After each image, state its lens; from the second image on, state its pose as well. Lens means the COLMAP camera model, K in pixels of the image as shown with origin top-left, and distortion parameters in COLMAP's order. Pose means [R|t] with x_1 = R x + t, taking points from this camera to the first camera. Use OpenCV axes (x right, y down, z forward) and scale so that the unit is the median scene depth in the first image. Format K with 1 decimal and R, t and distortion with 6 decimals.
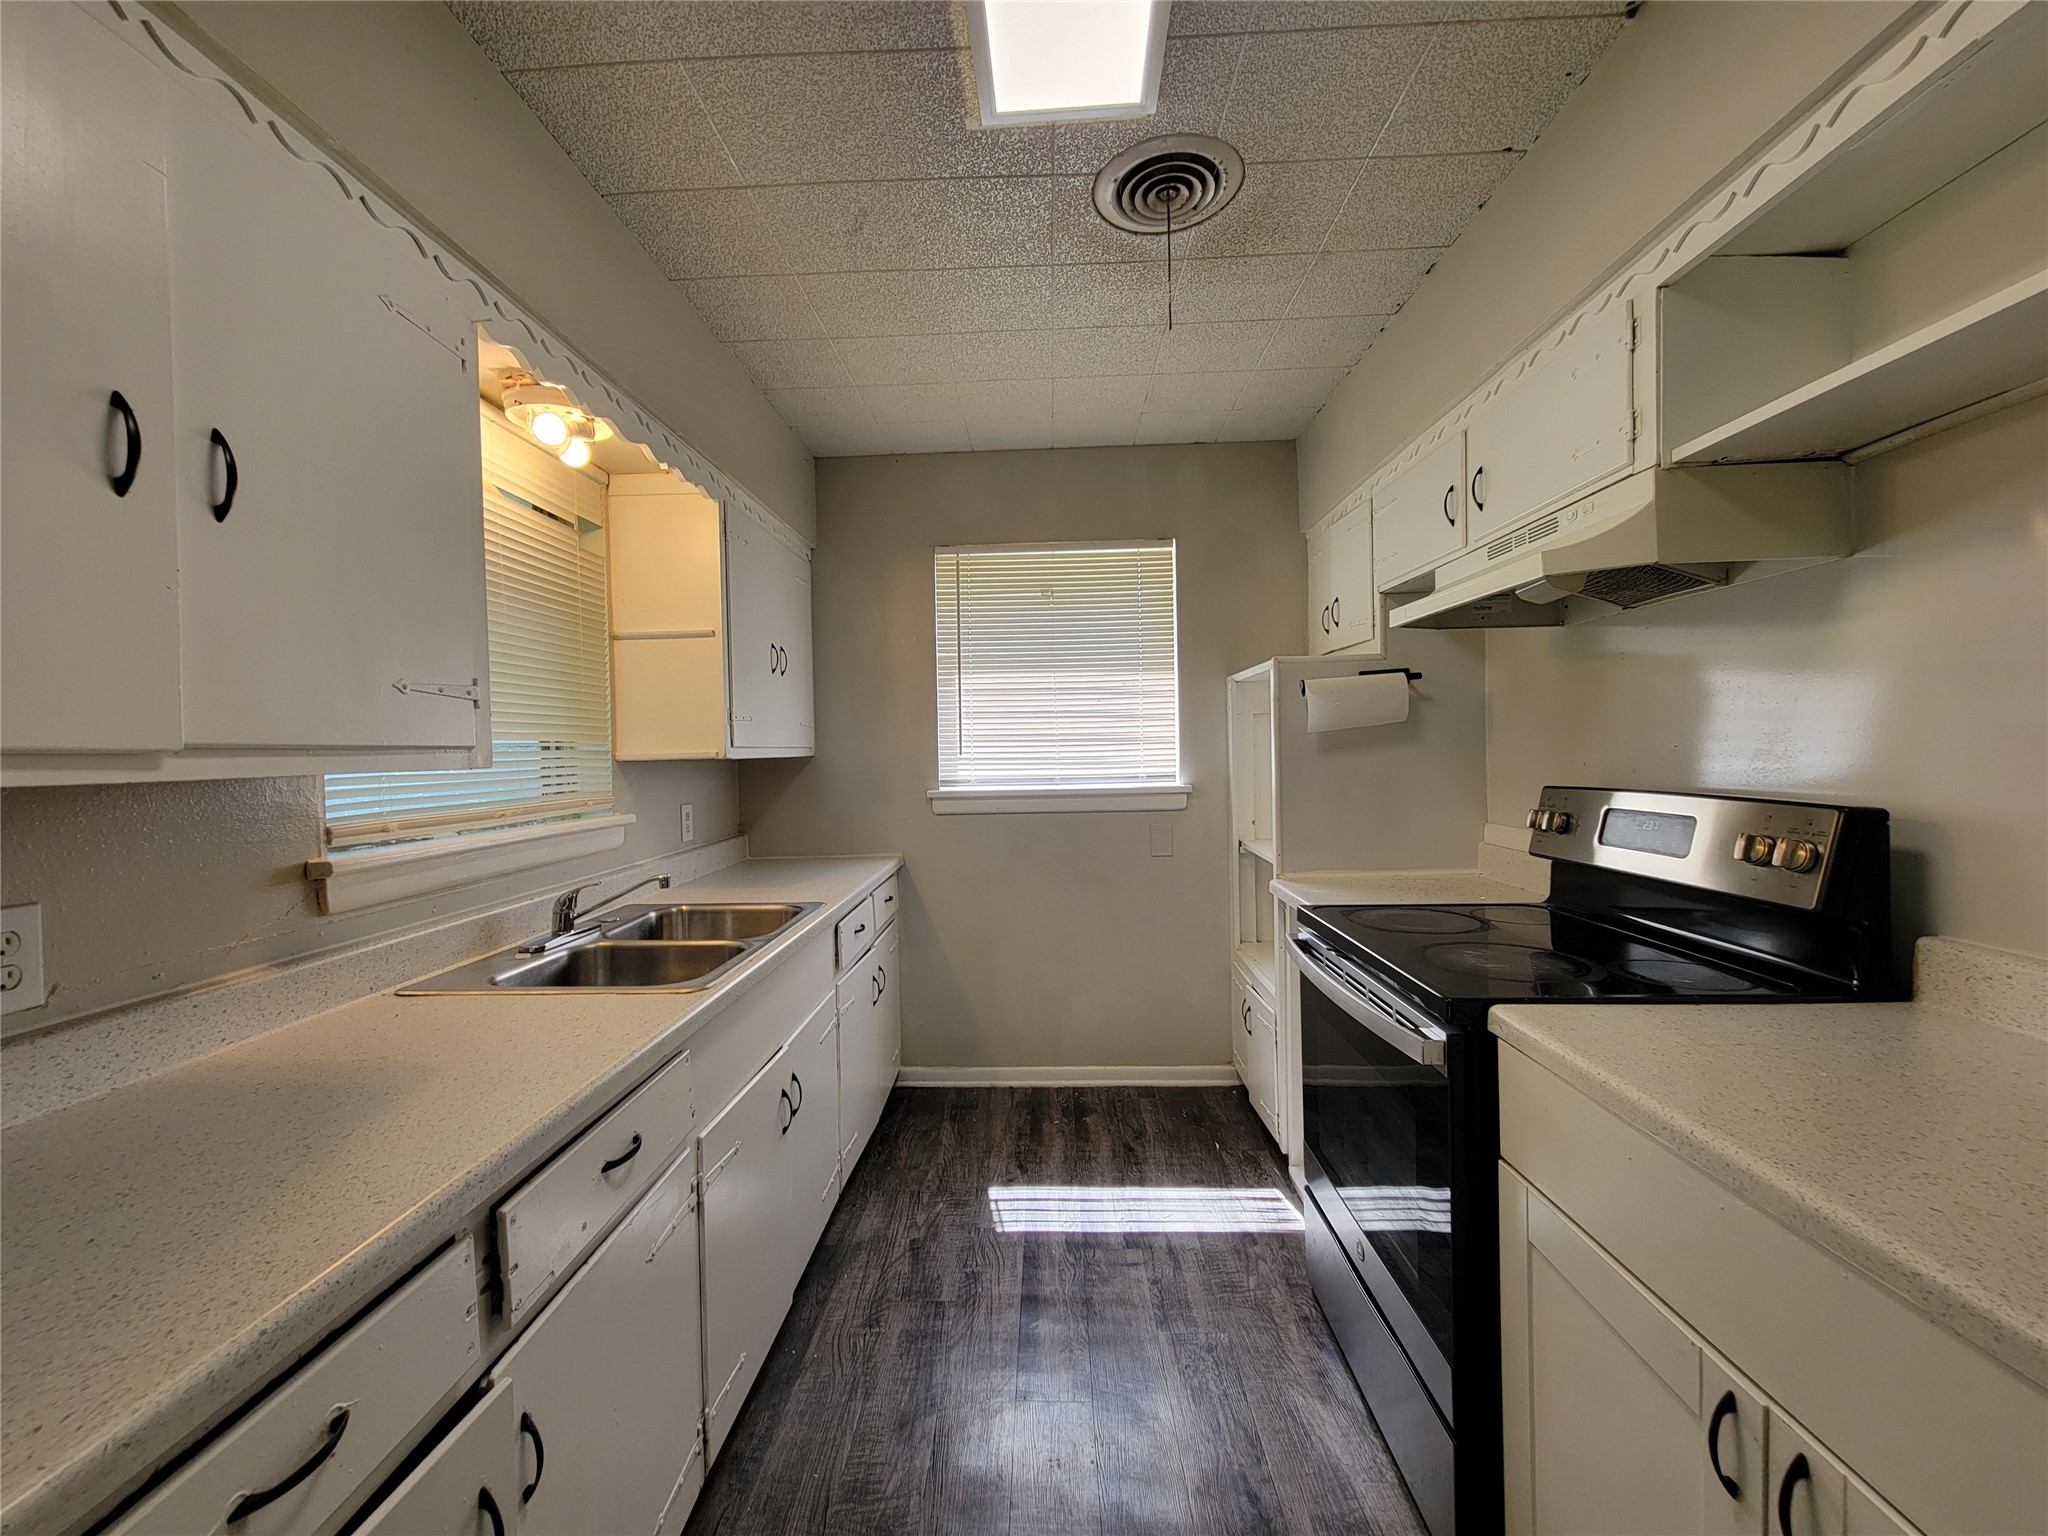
lens RADIAL K [[838.6, 0, 1021.9], [0, 838.6, 766.8], [0, 0, 1]] dist [0.001996, -0.000003]
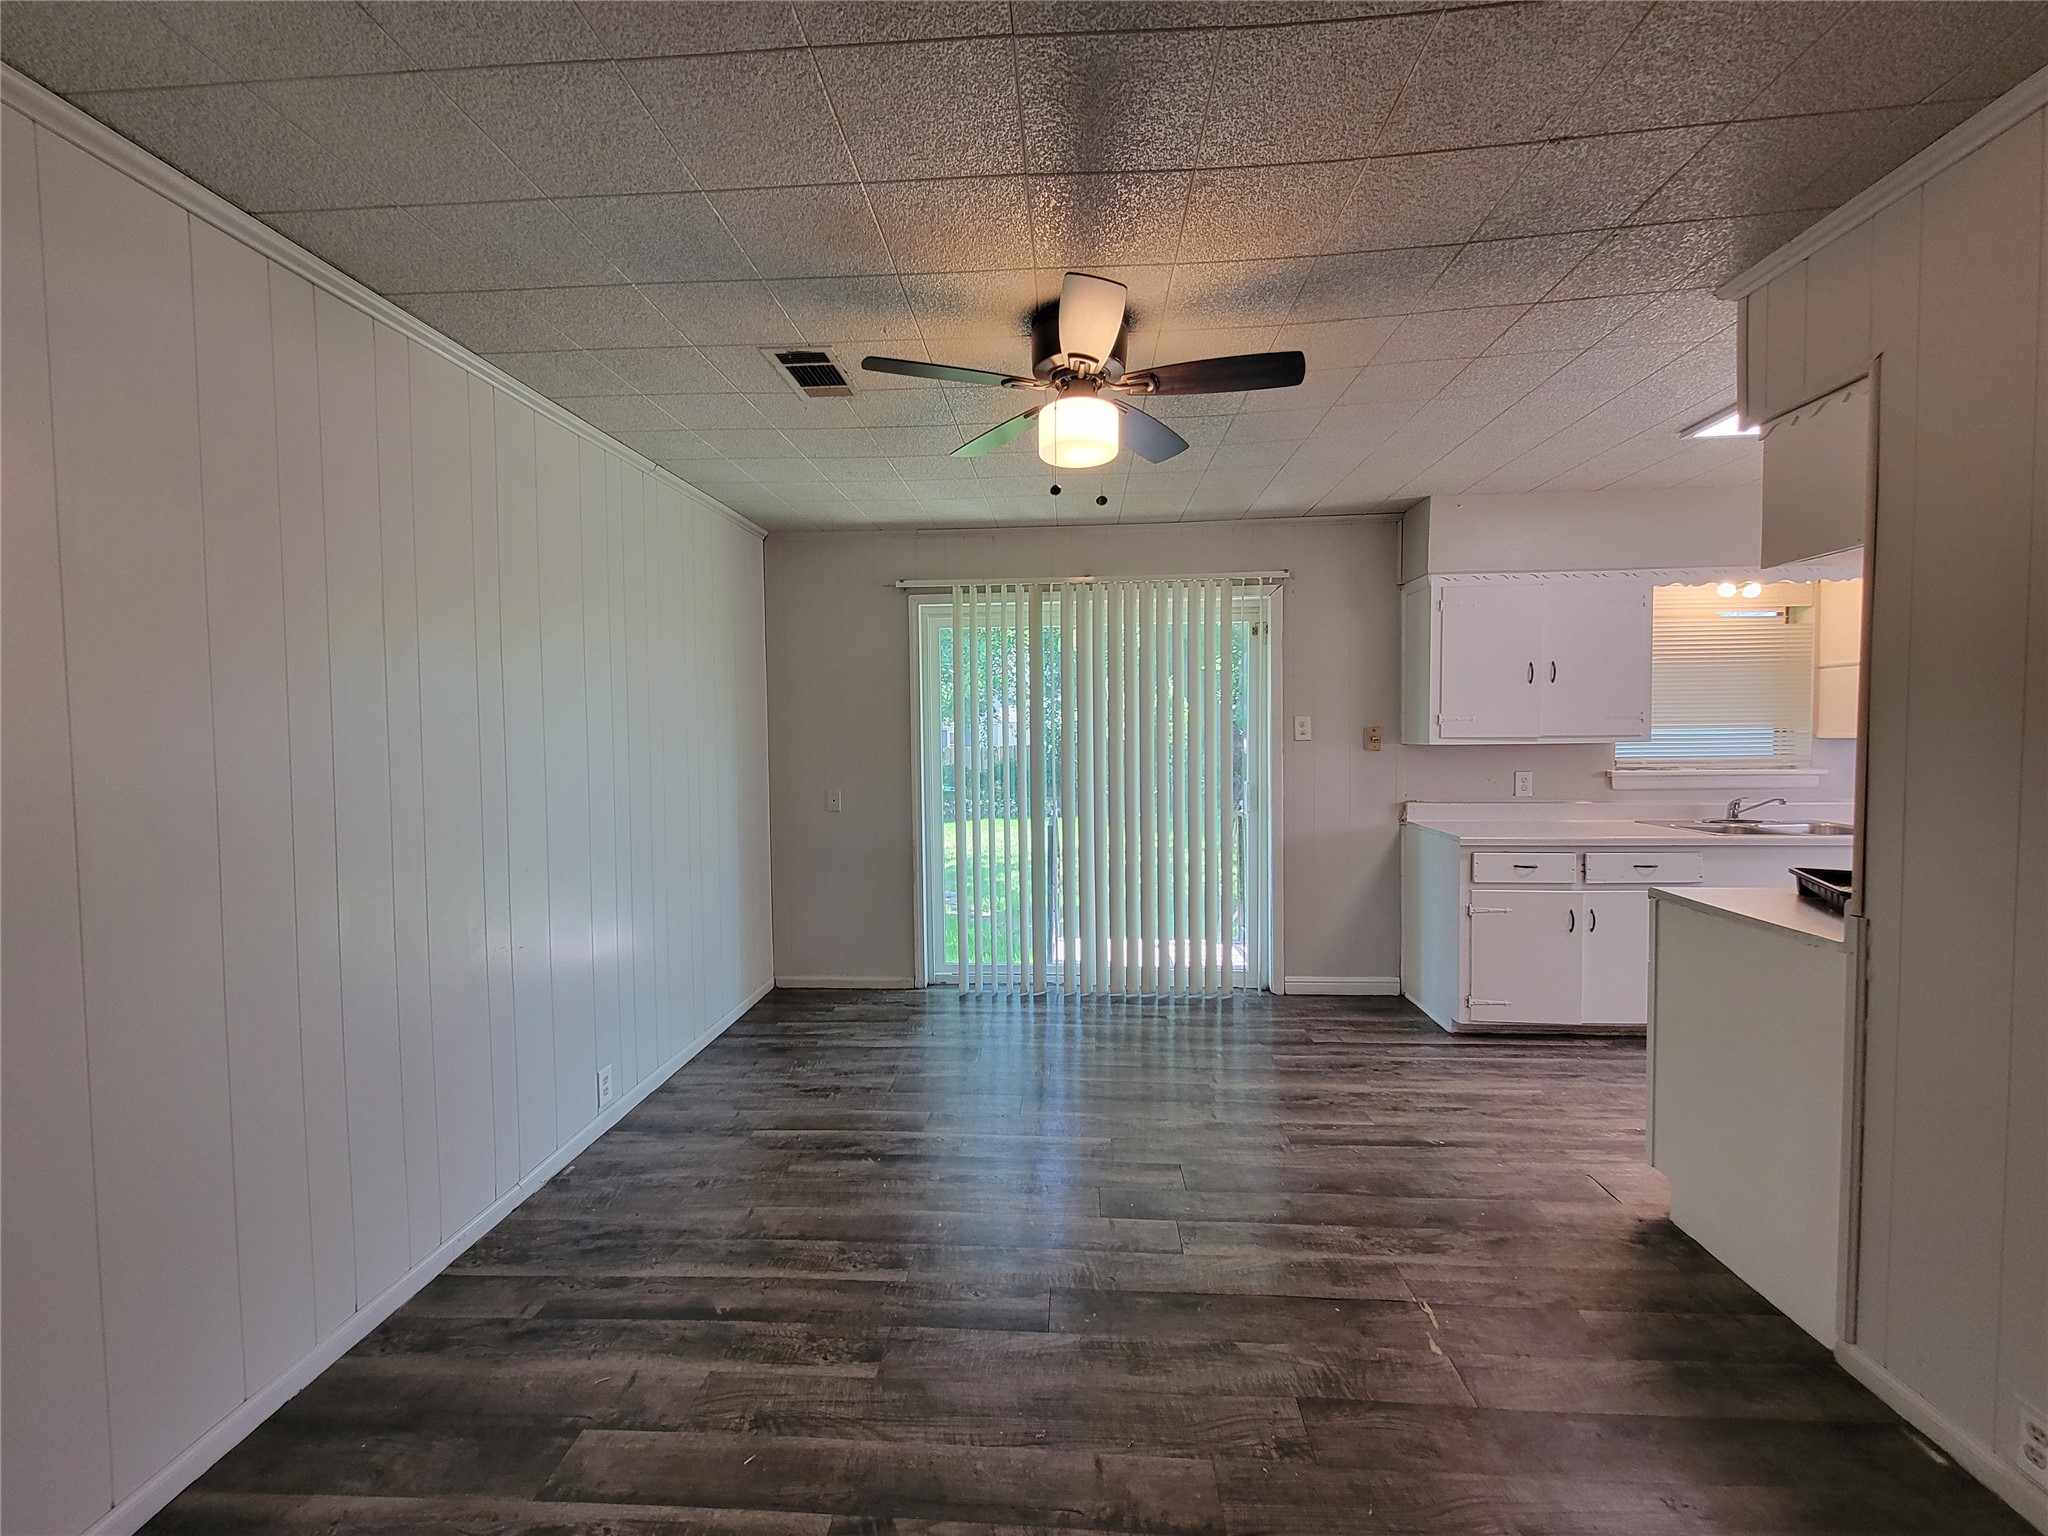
lens RADIAL K [[838.6, 0, 1022.3], [0, 838.6, 773.2], [0, 0, 1]] dist [0.001996, -0.000003]
pose [[-0.034294, 0.057095, -0.997780, 2.270436], [-0.006345, 0.998334, 0.057345, -0.041256], [0.999392, 0.008297, -0.033874, -1.024759]]
